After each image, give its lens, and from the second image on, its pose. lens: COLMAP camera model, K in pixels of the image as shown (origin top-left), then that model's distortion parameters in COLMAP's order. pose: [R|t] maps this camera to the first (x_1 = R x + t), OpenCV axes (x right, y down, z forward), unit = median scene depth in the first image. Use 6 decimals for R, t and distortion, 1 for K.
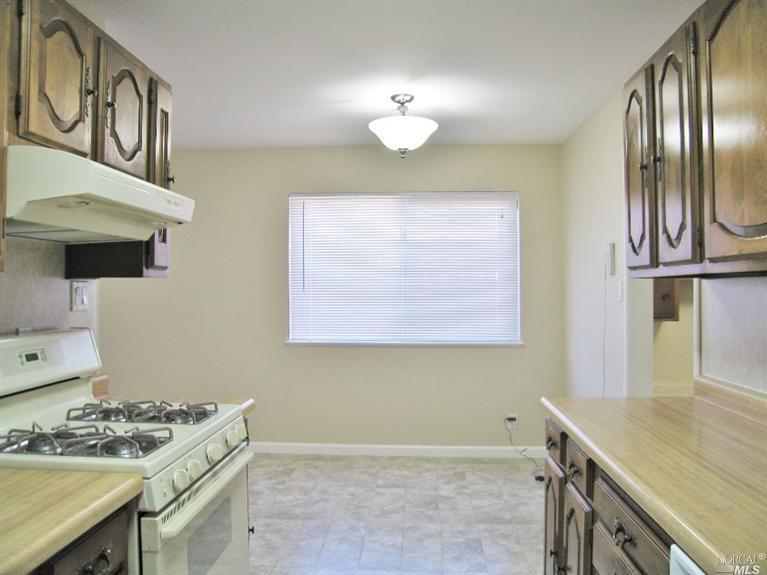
lens RADIAL K [[636.3, 0, 383.5], [0, 636.3, 287.5], [0, 0, 1]] dist [-0.129624, 0.103735]
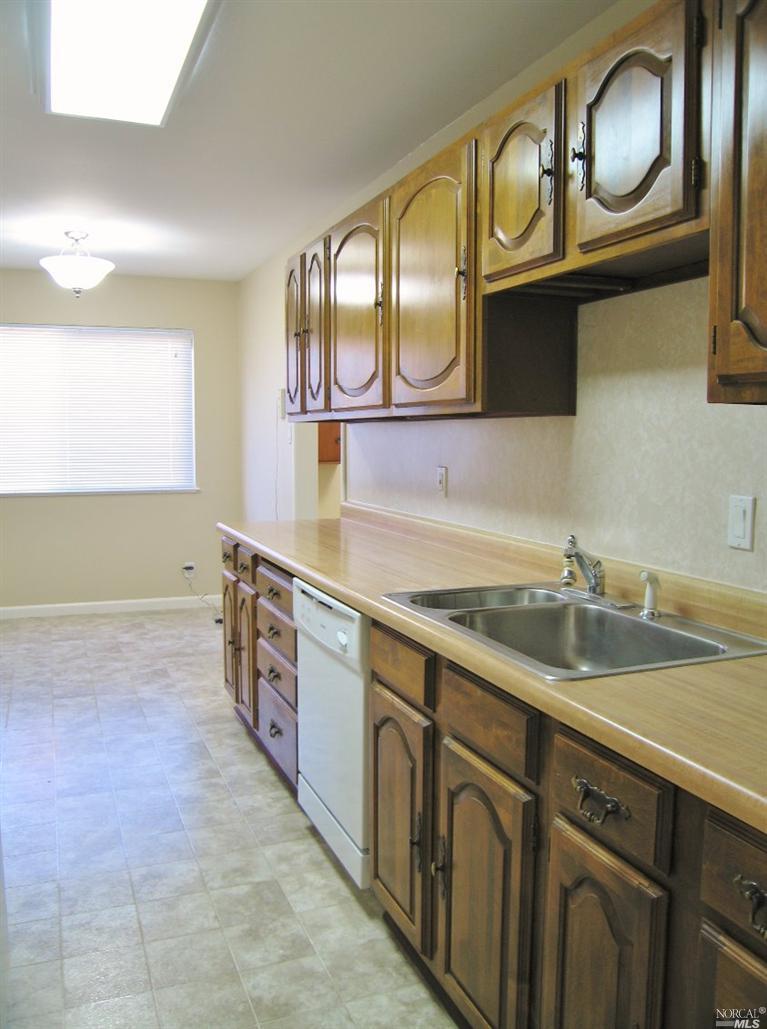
lens RADIAL K [[863.4, 0, 383.5], [0, 863.4, 514.5], [0, 0, 1]] dist [-0.123360, 0.013320]
pose [[0.907104, -0.035477, 0.419408, -0.105861], [-0.004960, 0.995471, 0.094931, 0.002825], [-0.420877, -0.088193, 0.902820, -0.433800]]
